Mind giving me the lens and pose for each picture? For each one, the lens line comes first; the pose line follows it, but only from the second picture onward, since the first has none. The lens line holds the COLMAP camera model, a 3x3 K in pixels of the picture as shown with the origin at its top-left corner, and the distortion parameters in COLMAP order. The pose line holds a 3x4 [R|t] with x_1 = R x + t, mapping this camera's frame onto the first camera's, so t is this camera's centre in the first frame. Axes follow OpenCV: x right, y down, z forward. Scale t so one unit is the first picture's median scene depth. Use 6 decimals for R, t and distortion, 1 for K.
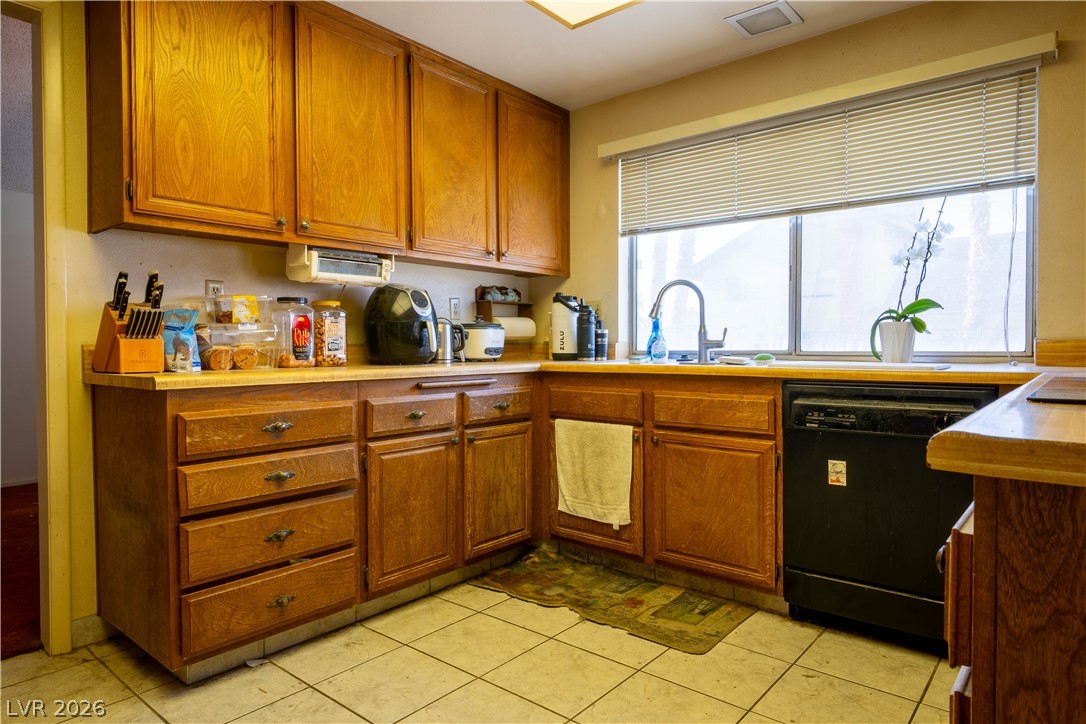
lens RADIAL K [[647.7, 0, 547.3], [0, 647.7, 358.2], [0, 0, 1]] dist [0.000442, -0.000170]
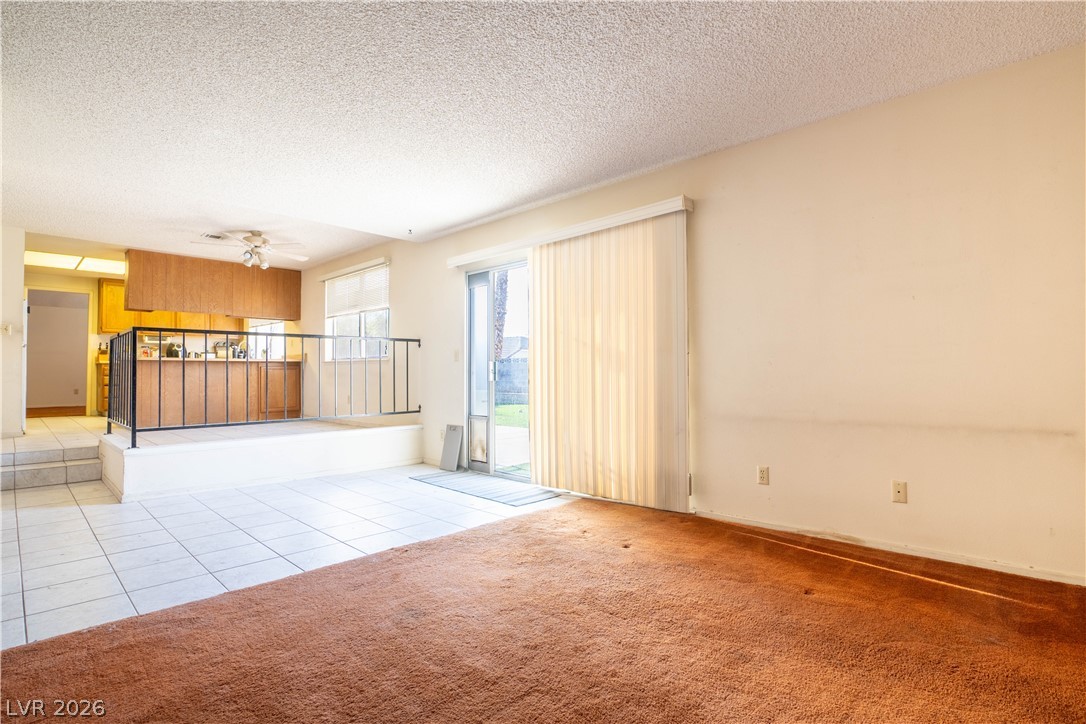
lens RADIAL K [[532.5, 0, 539.6], [0, 532.5, 363.3], [0, 0, 1]] dist [-0.003889, -0.000512]
pose [[0.998741, -0.005536, -0.049859, 2.925226], [0.003580, 0.999223, -0.039238, 0.203764], [0.050037, 0.039011, 0.997985, -2.933022]]
